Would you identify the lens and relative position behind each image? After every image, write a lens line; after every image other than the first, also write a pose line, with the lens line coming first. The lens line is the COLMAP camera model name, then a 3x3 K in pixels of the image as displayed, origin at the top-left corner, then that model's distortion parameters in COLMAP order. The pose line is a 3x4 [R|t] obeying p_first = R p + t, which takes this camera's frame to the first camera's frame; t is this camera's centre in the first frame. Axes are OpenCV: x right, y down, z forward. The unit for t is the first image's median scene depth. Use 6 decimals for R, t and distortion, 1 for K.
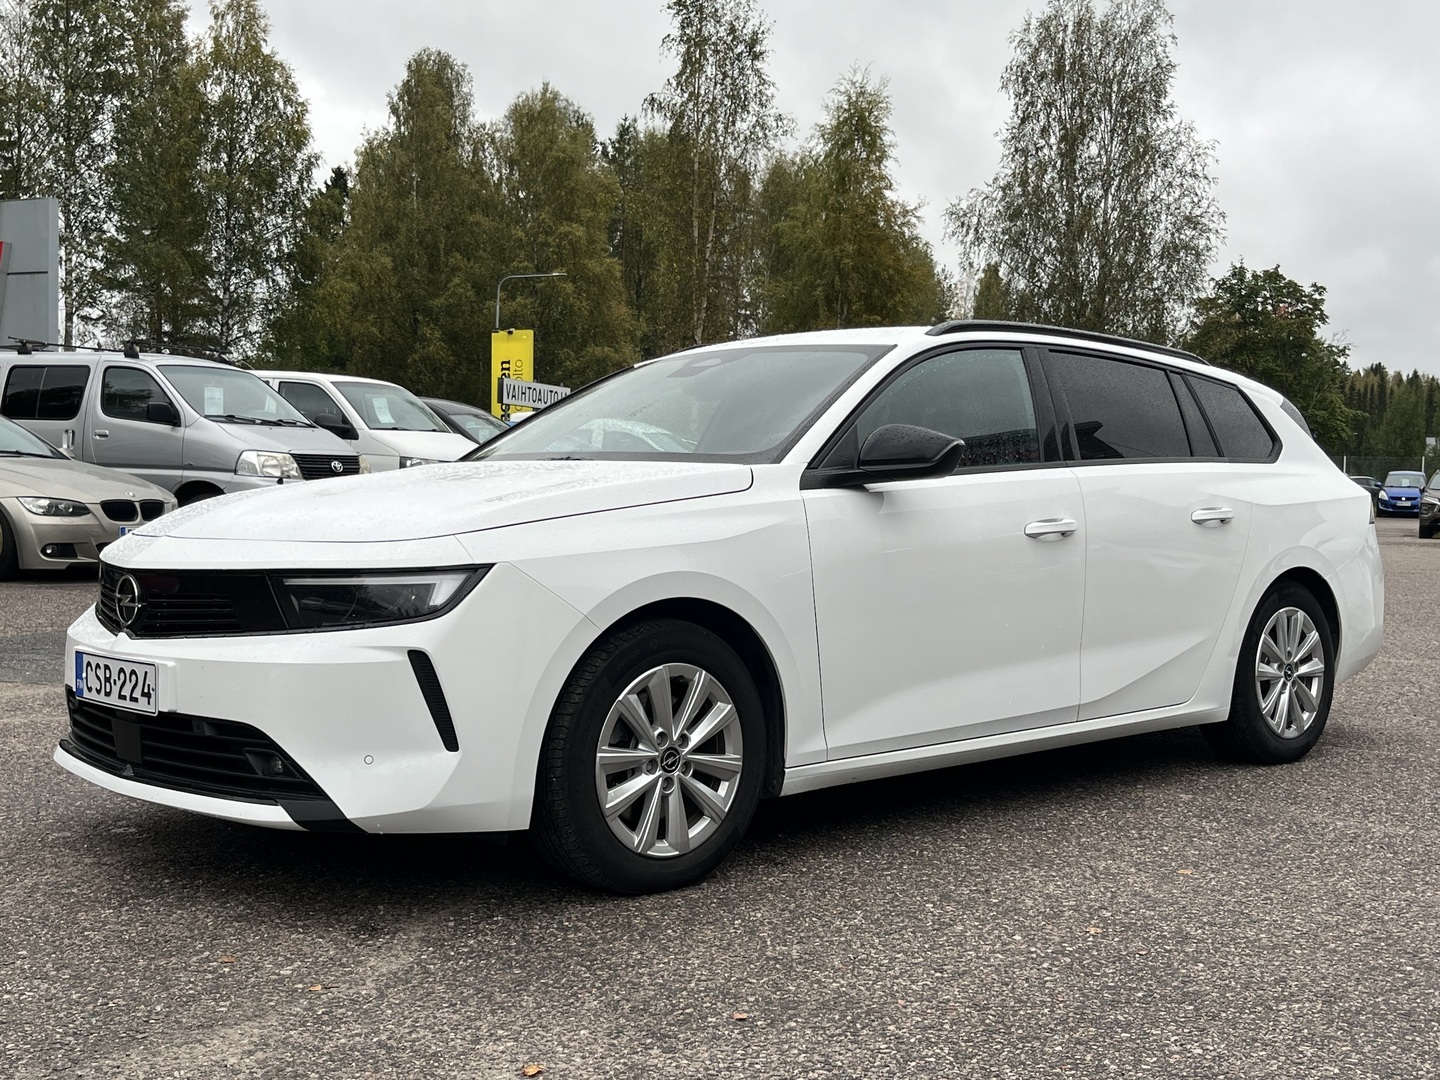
lens RADIAL K [[1640.6, 0, 721.1], [0, 1640.6, 539.9], [0, 0, 1]] dist [0.027244, 0.000000]
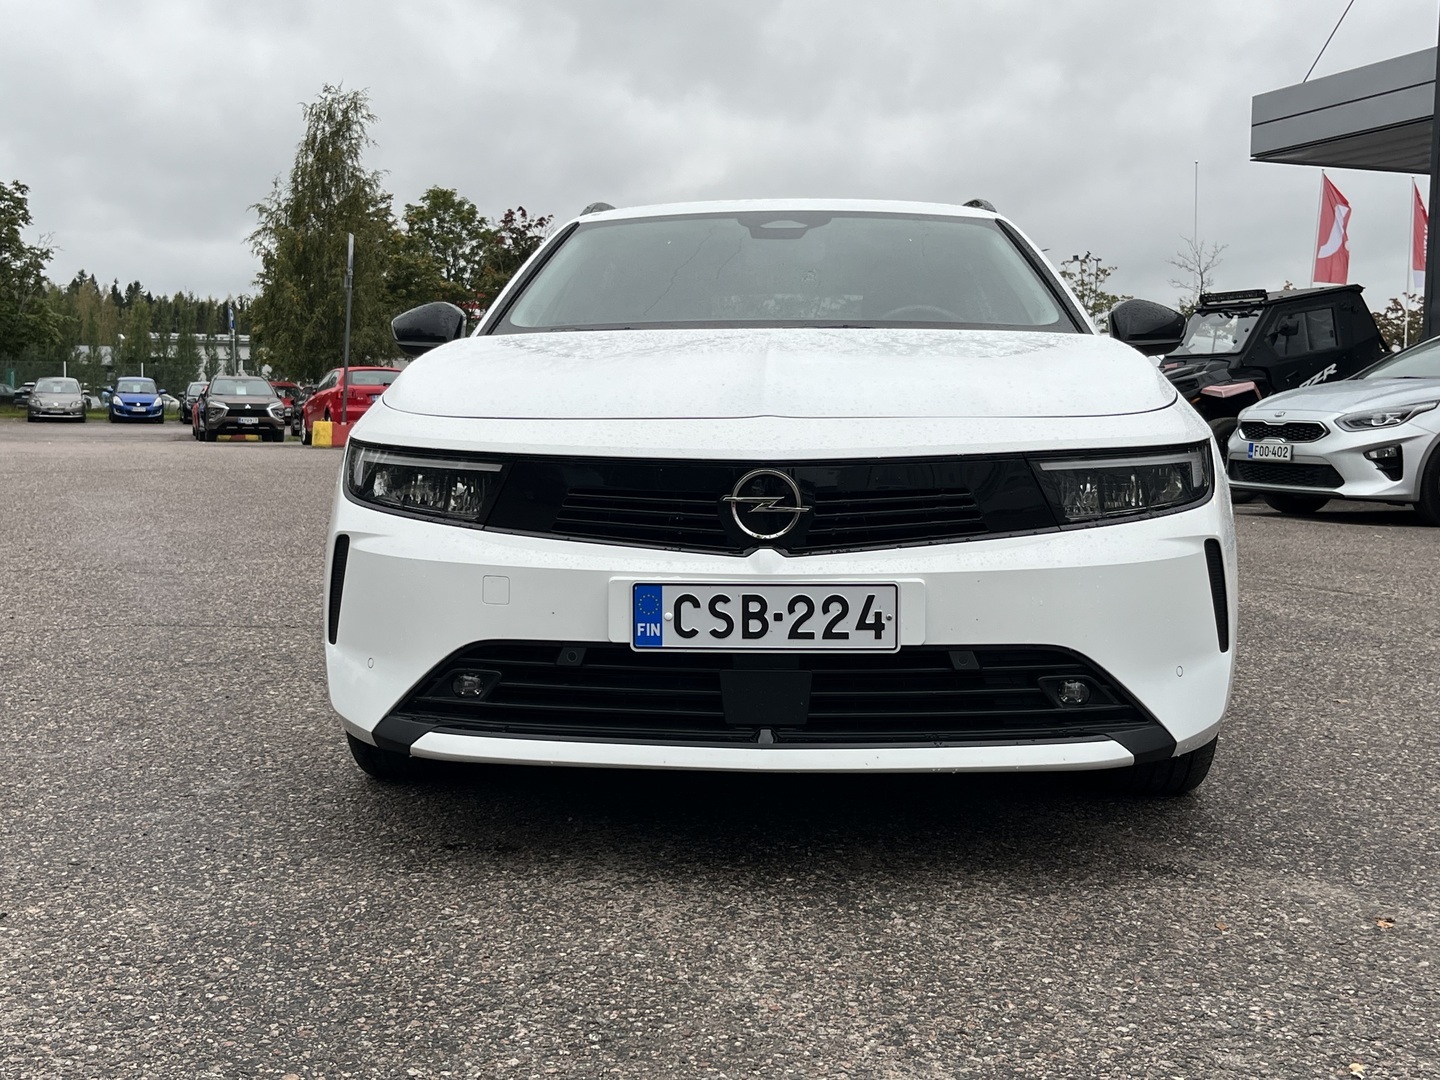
lens RADIAL K [[1640.6, 0, 720.8], [0, 1640.6, 541.8], [0, 0, 1]] dist [0.027244, 0.000000]
pose [[0.734232, -0.060608, 0.676188, -0.879813], [0.021389, 0.997578, 0.066189, 0.005184], [-0.678562, -0.034135, 0.733750, 0.493751]]
